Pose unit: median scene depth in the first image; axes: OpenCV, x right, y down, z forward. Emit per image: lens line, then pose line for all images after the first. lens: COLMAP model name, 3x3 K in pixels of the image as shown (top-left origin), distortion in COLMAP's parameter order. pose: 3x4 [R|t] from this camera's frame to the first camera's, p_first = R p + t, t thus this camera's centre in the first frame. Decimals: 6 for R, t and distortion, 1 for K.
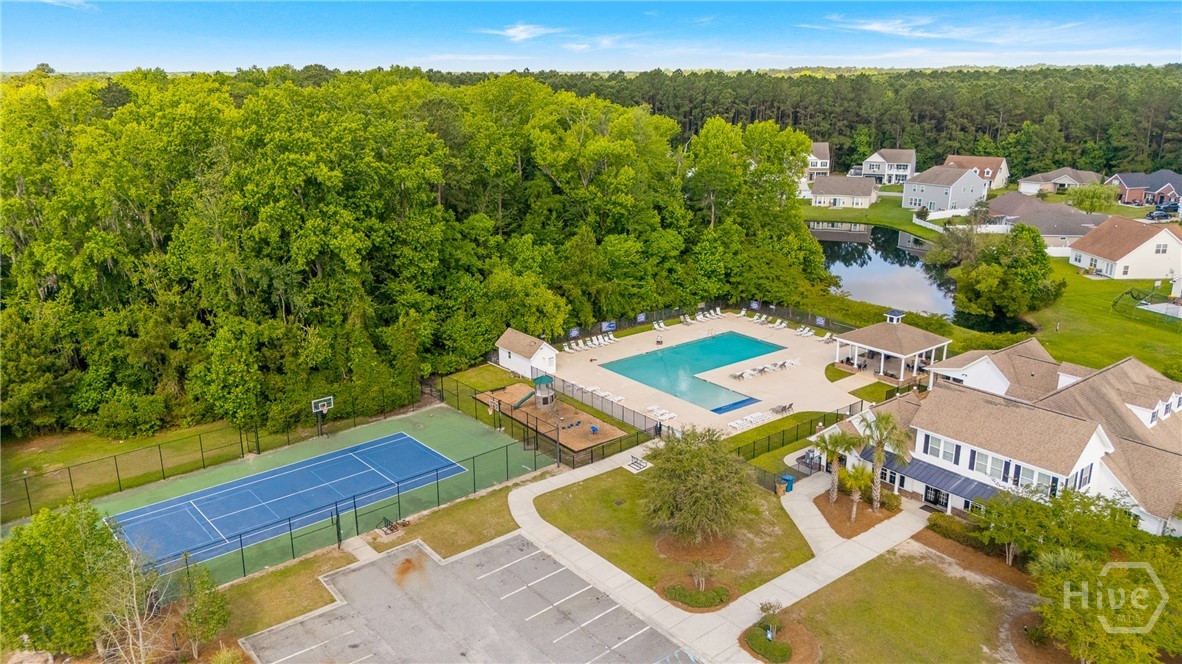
lens RADIAL K [[1019.3, 0, 591.0], [0, 1019.3, 332.0], [0, 0, 1]] dist [0.111758, -0.184300]
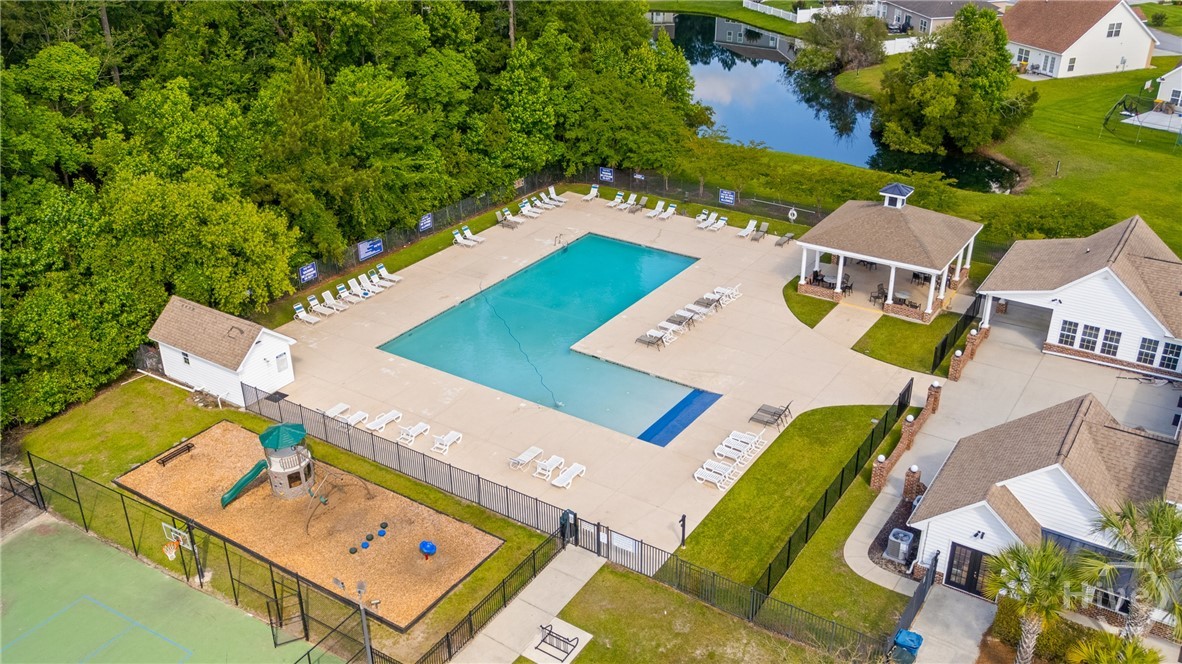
lens RADIAL K [[1019.3, 0, 591.0], [0, 1019.3, 332.0], [0, 0, 1]] dist [0.111758, -0.184300]
pose [[0.945632, -0.145211, 0.291021, -0.036452], [0.082631, 0.972701, 0.216853, -0.070235], [-0.314565, -0.181016, 0.931816, 0.455113]]
